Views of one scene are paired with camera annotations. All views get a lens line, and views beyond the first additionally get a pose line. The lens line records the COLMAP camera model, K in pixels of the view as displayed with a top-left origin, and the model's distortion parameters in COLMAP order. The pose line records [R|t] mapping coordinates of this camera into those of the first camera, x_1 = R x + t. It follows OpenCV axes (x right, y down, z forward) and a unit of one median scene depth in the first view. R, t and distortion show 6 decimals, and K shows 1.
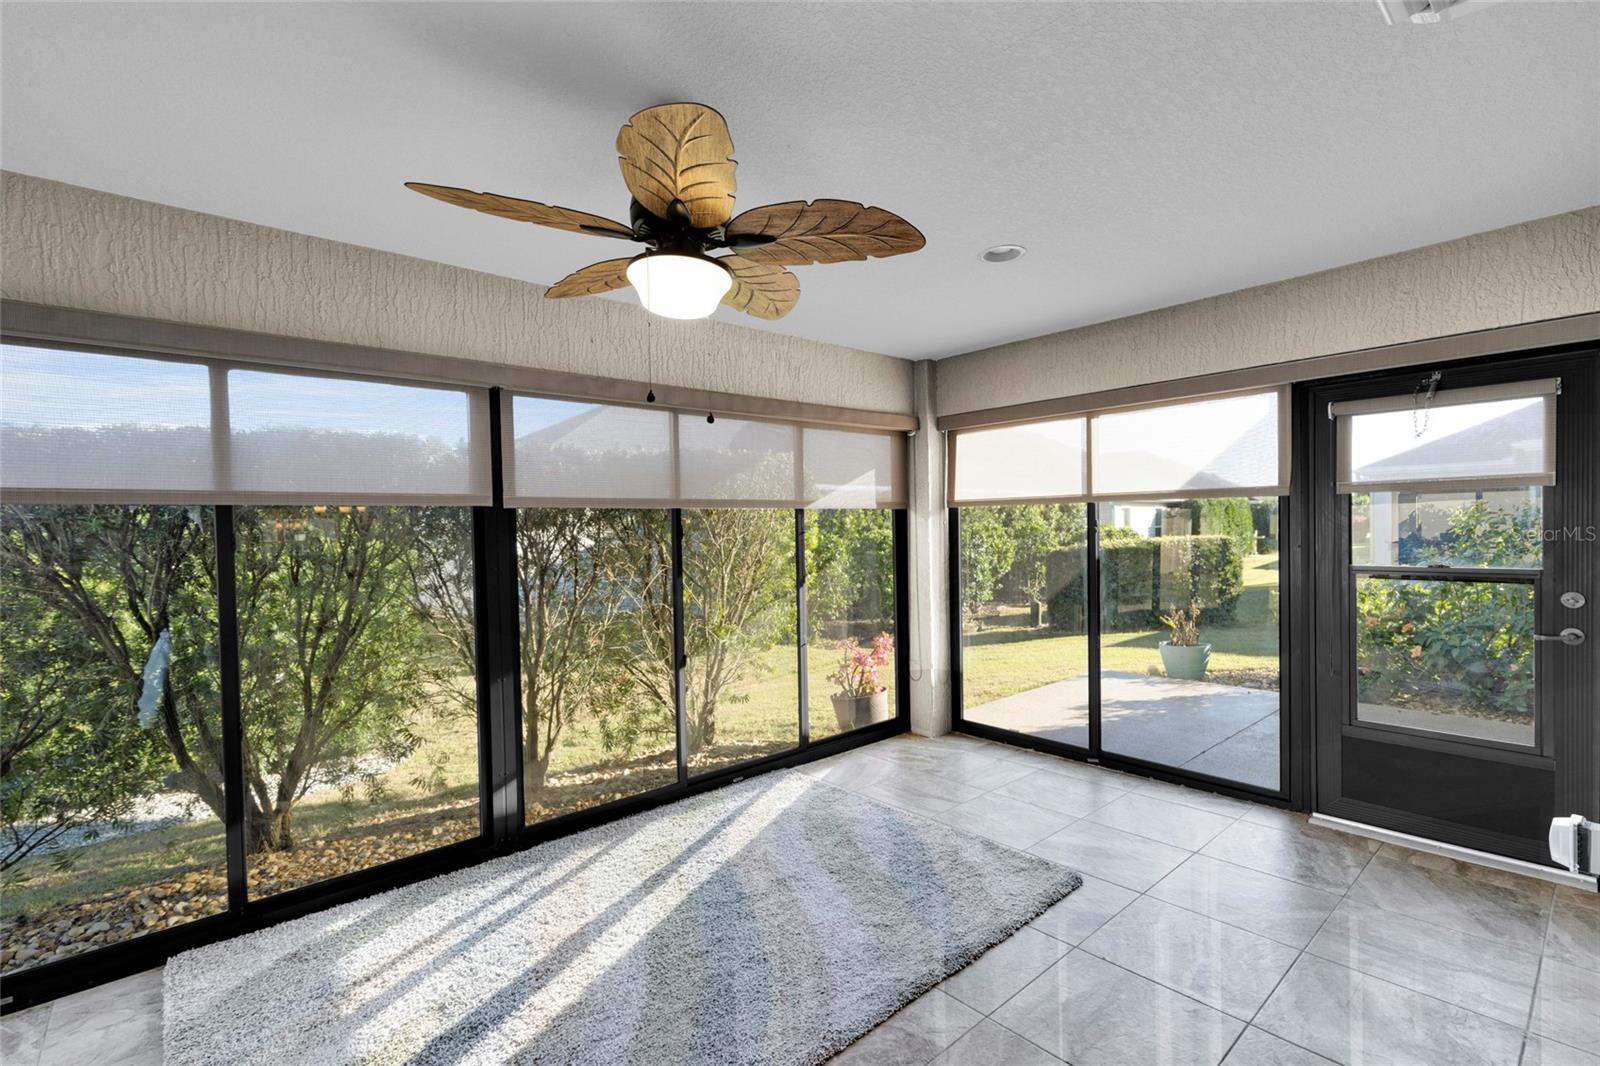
lens RADIAL K [[725.3, 0, 789.2], [0, 725.3, 543.3], [0, 0, 1]] dist [0.006867, -0.000266]
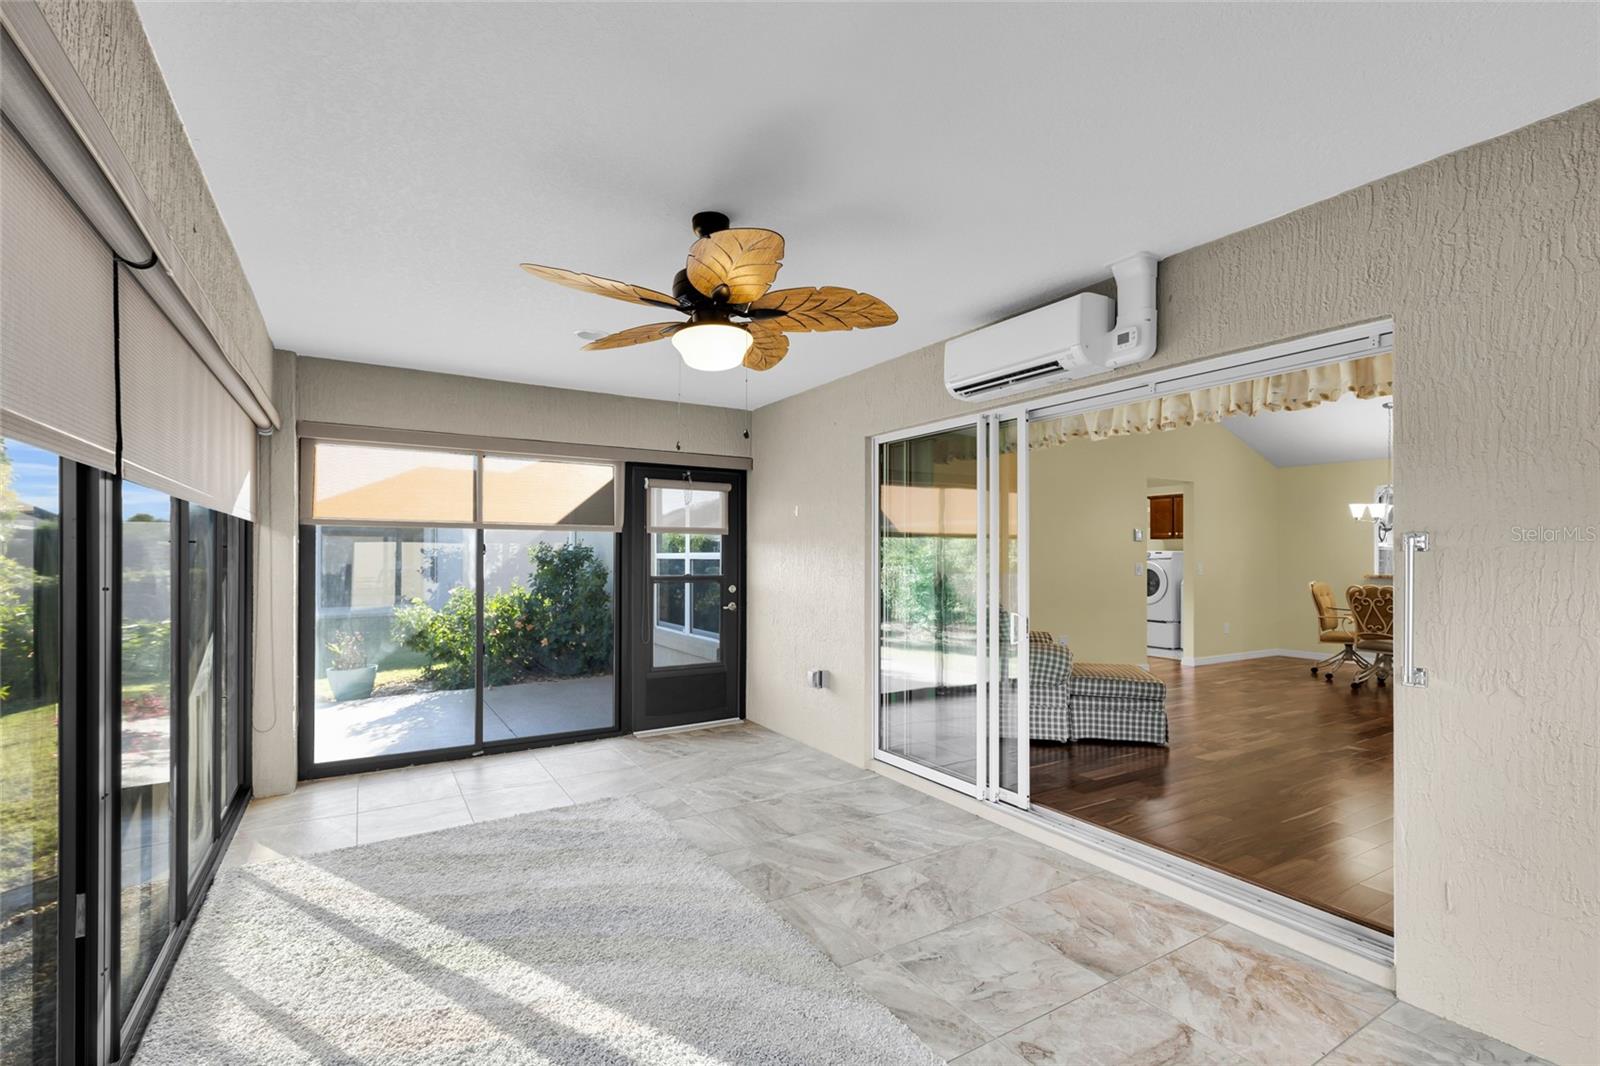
lens RADIAL K [[719.0, 0, 819.0], [0, 719.0, 556.6], [0, 0, 1]] dist [0.000299, -0.000220]
pose [[0.147750, 0.019531, 0.988832, -0.800582], [0.019222, 0.999559, -0.022615, 0.030489], [-0.988838, 0.022349, 0.147309, 0.369371]]
